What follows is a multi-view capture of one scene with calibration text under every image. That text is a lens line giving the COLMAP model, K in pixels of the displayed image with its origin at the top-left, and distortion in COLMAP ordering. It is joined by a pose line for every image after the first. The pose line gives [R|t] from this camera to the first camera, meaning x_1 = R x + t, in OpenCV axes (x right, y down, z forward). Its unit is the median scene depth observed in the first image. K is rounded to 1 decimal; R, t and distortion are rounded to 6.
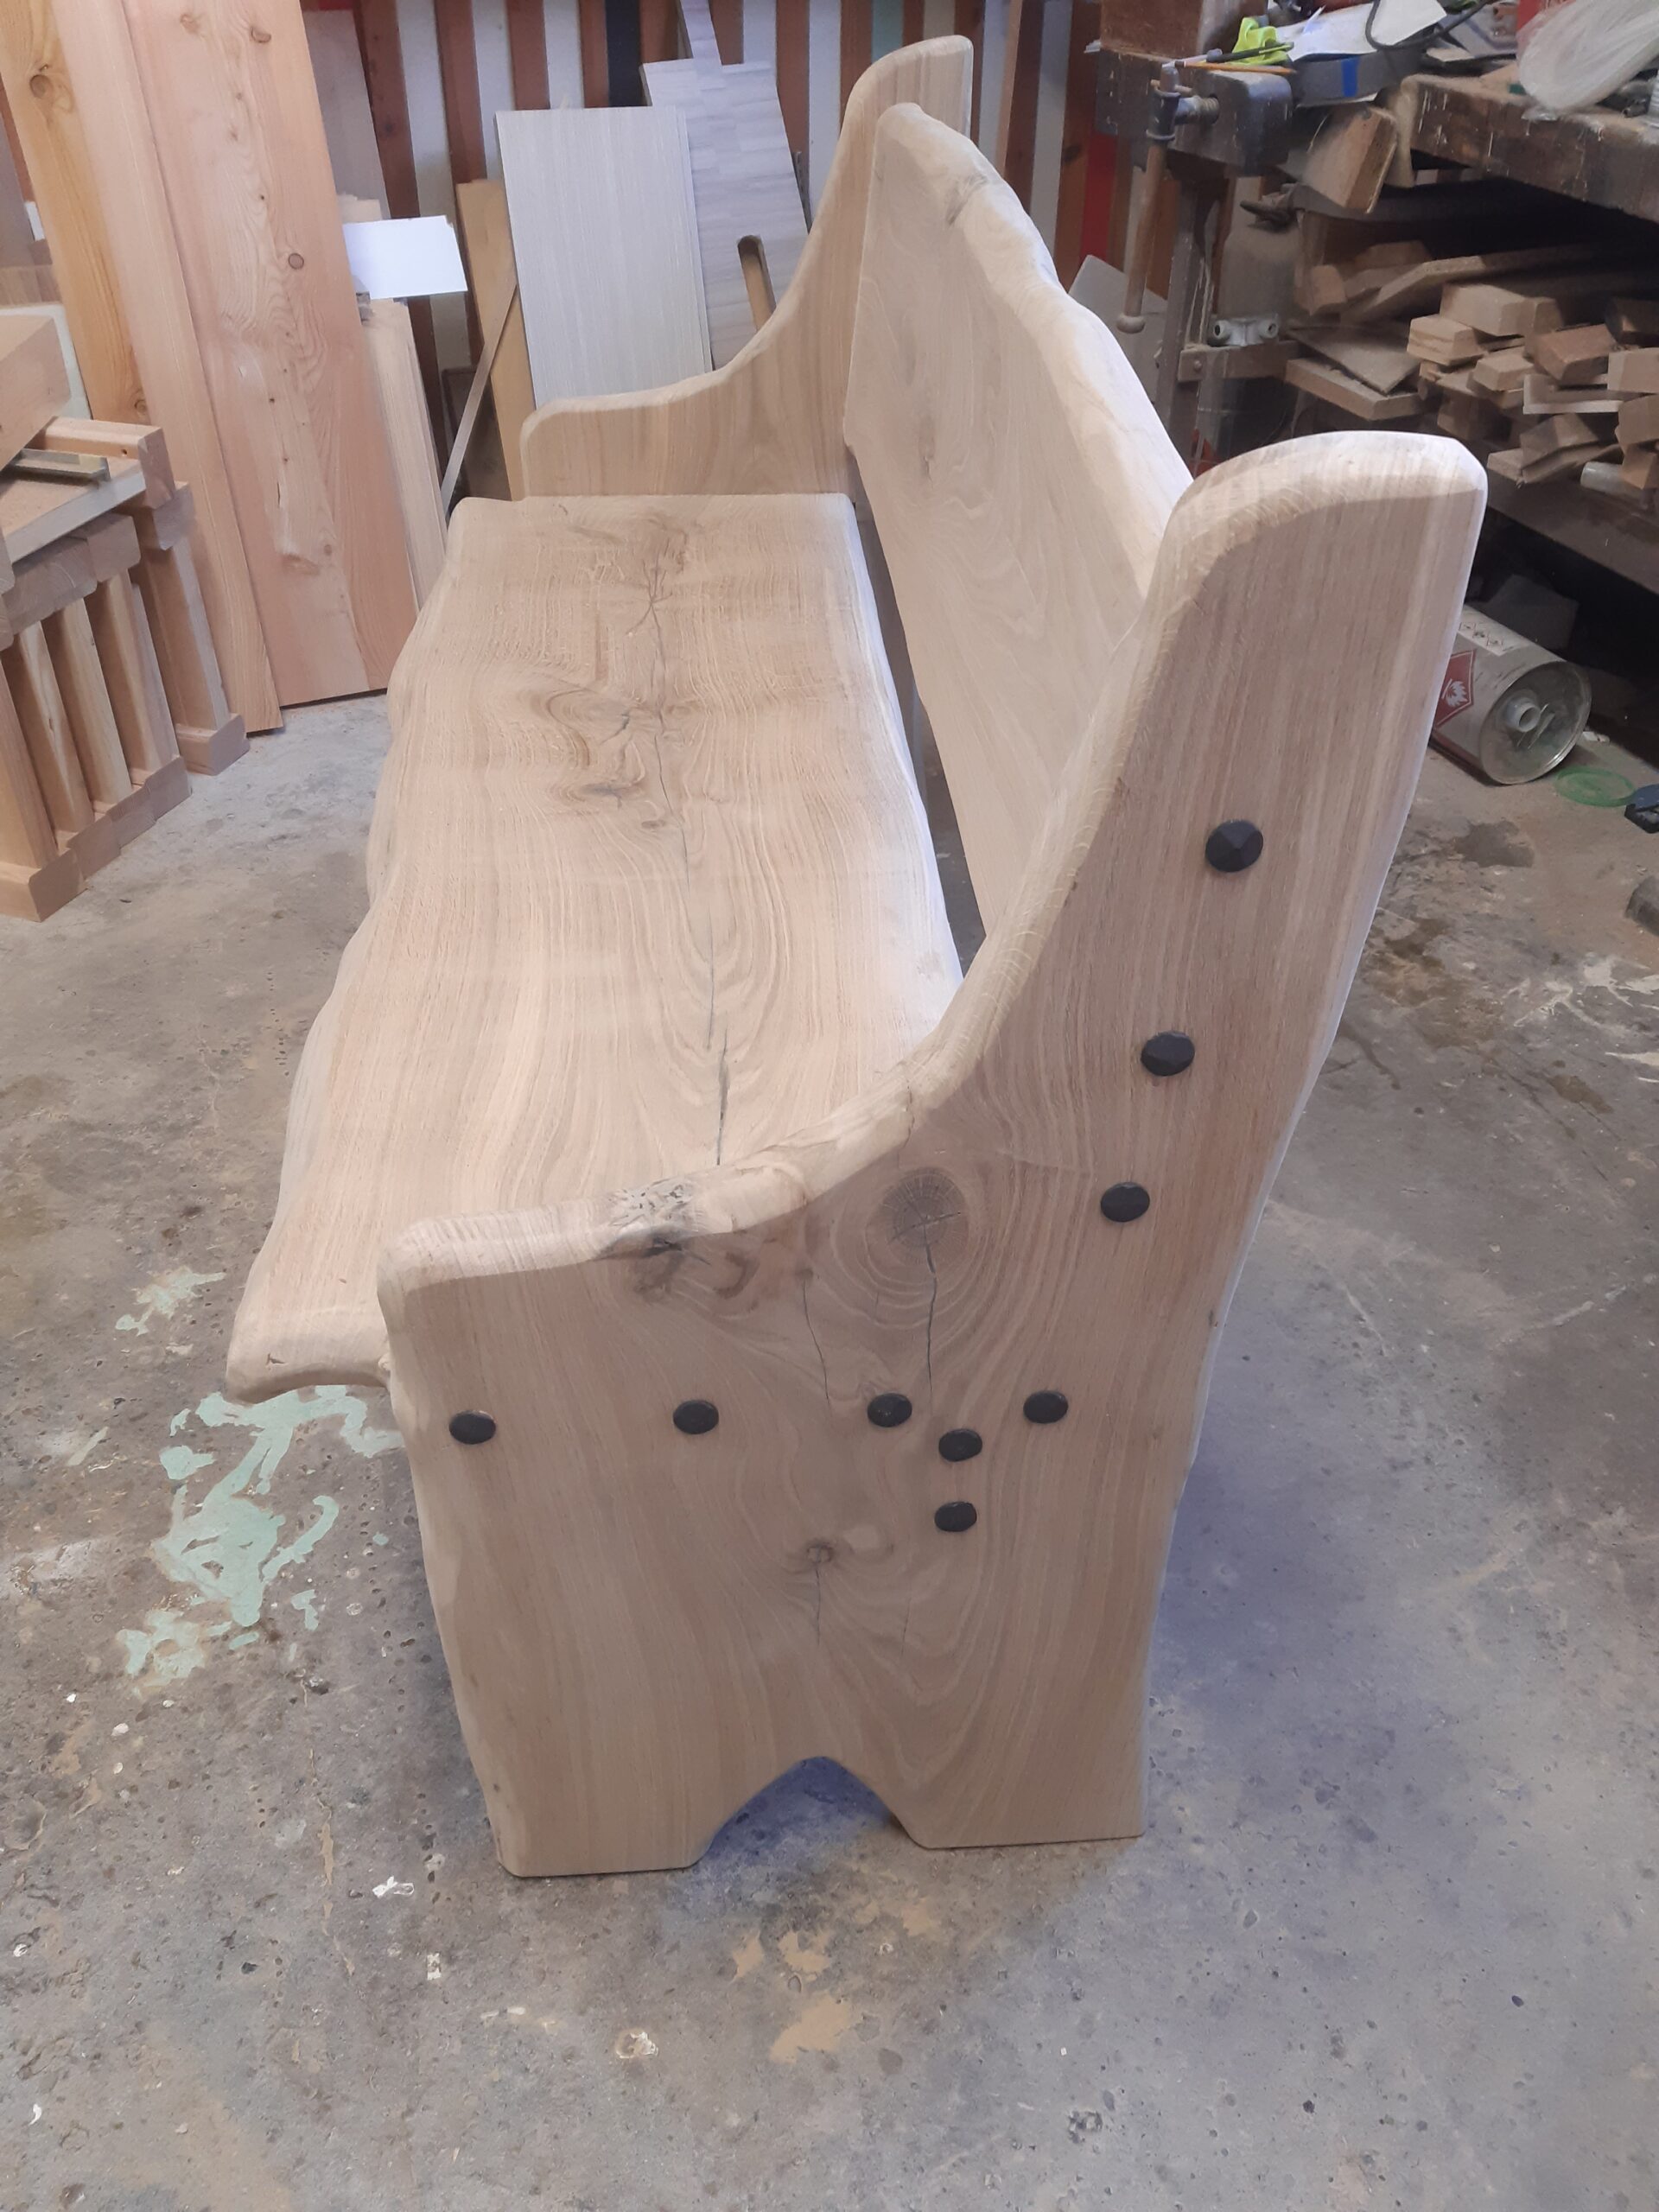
lens RADIAL K [[1728.9, 0, 829.5], [0, 1728.9, 1106.0], [0, 0, 1]] dist [0.070559, -0.130769]
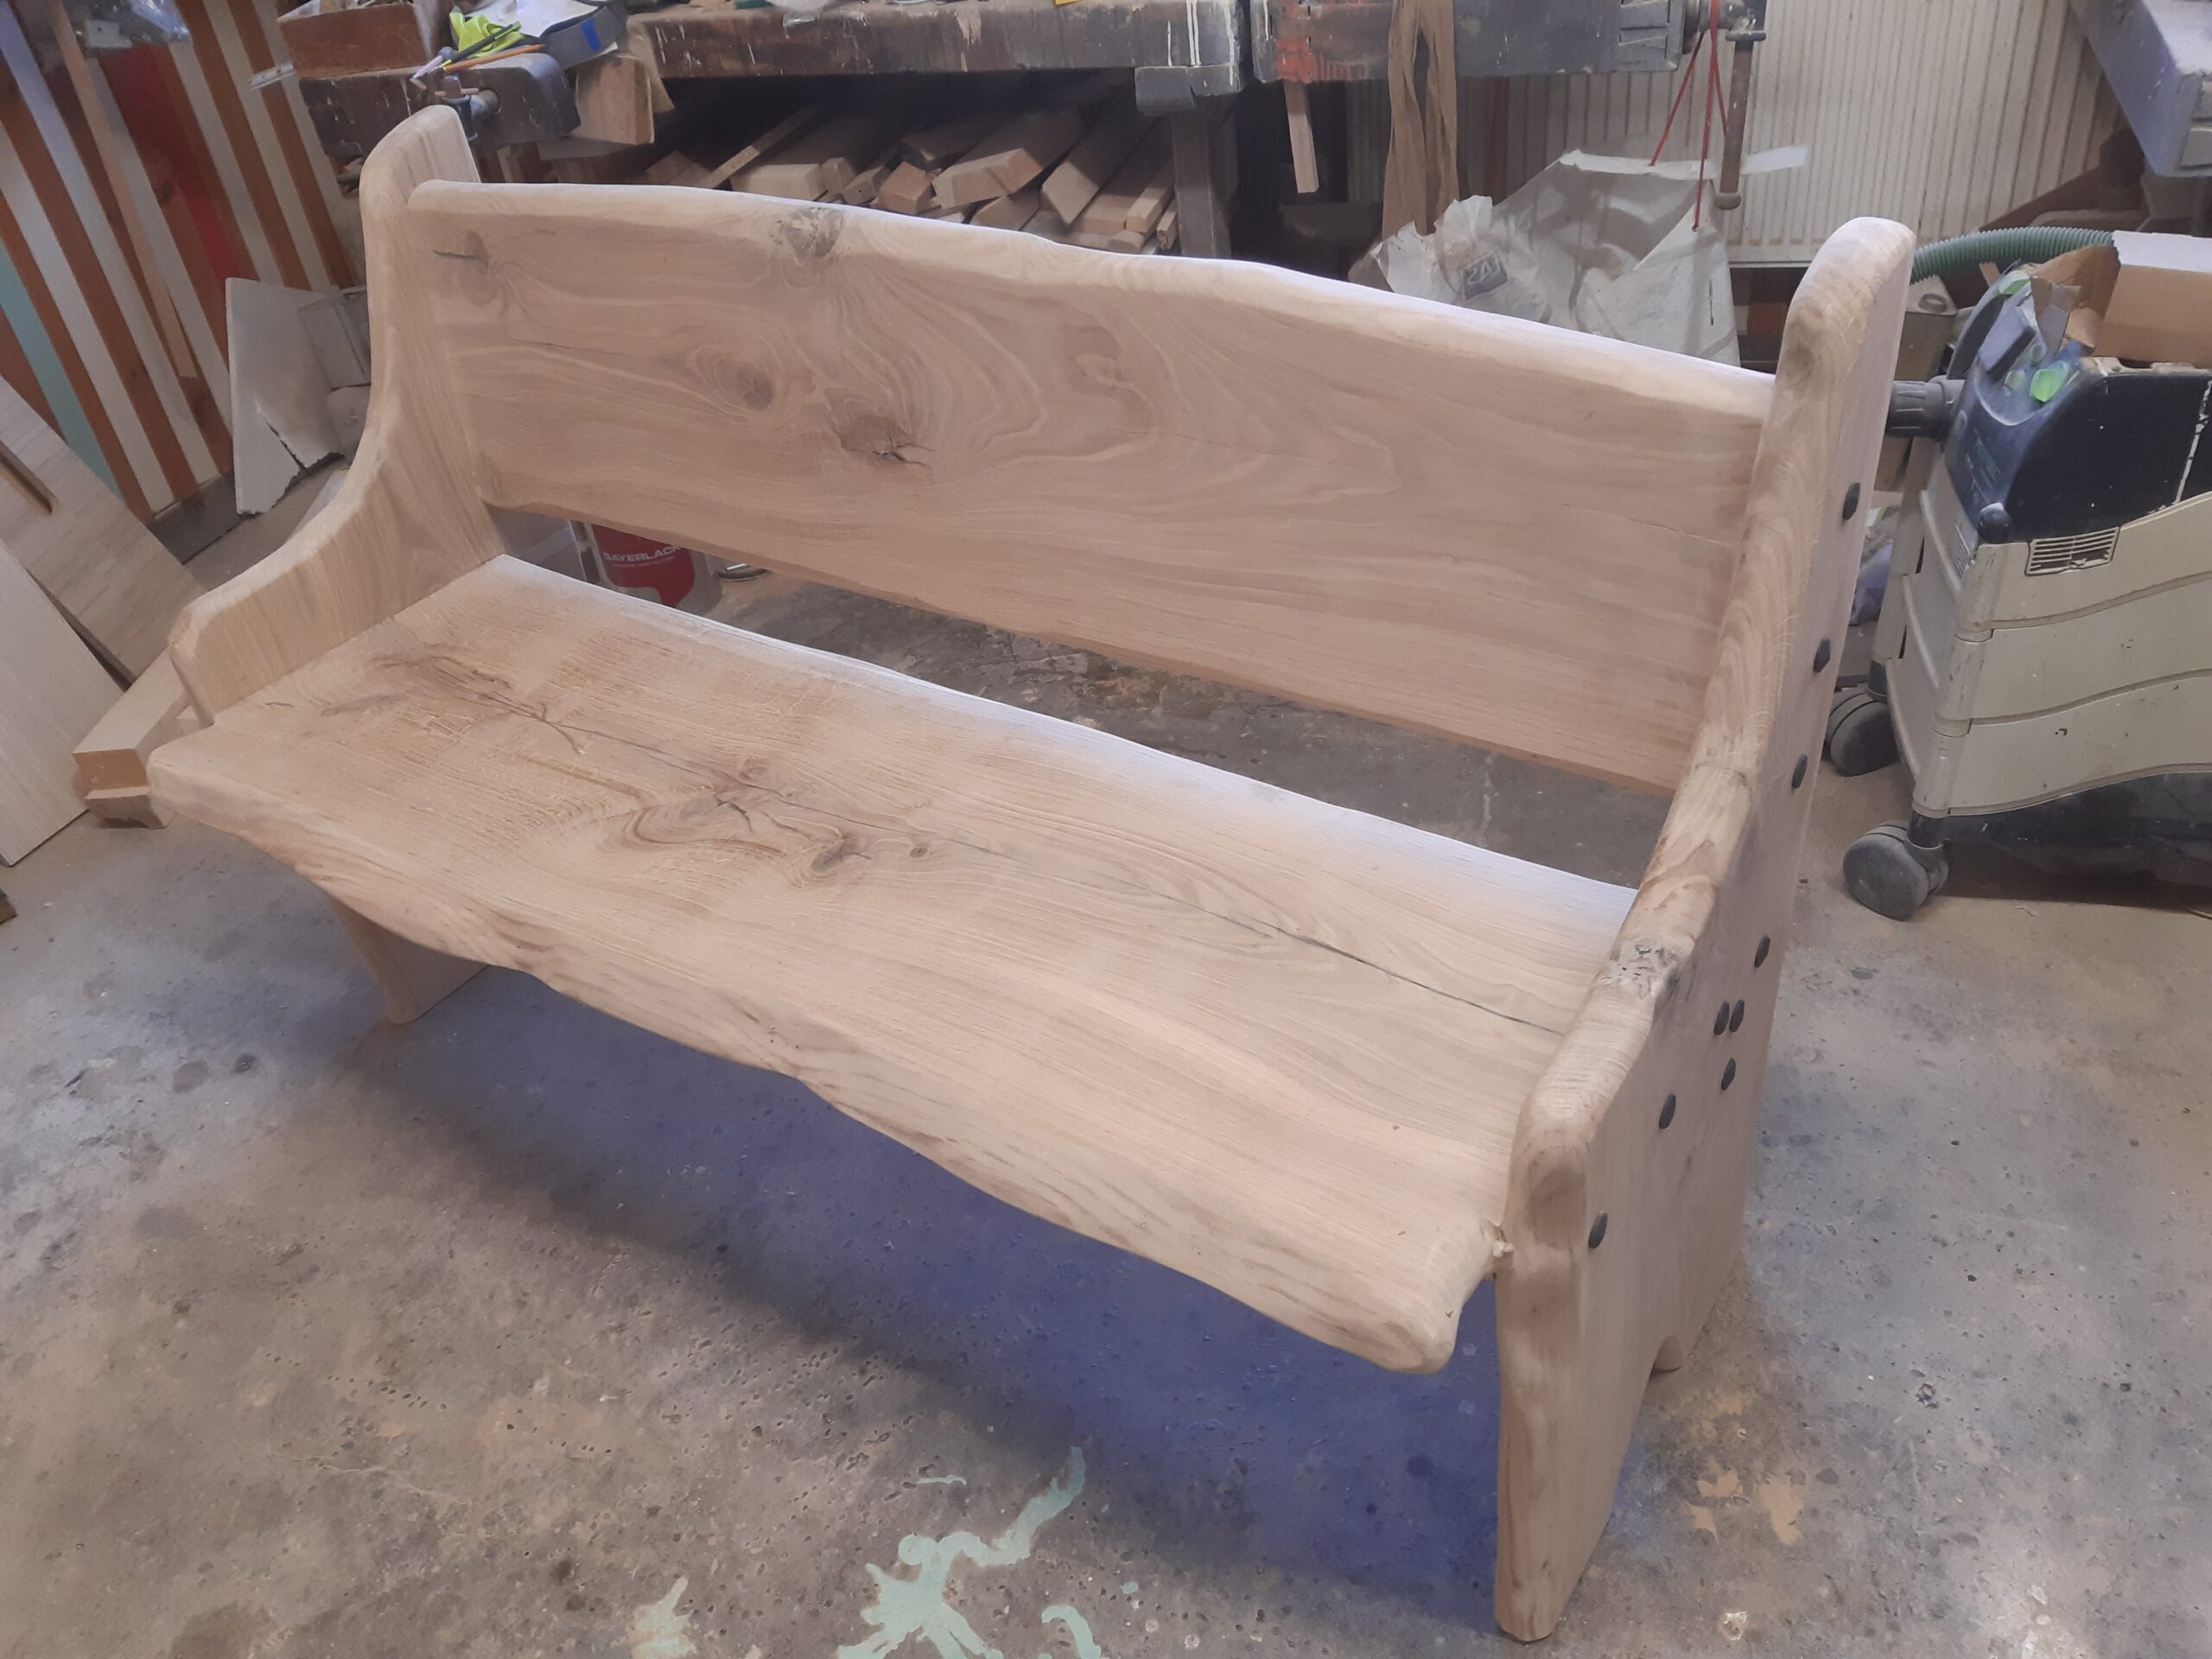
lens RADIAL K [[1728.9, 0, 1099.6], [0, 1728.9, 826.2], [0, 0, 1]] dist [0.070559, -0.130769]
pose [[0.627450, -0.528199, 0.572112, -0.568427], [0.562632, 0.815473, 0.135829, -0.234093], [-0.538287, 0.236663, 0.808850, 0.094475]]
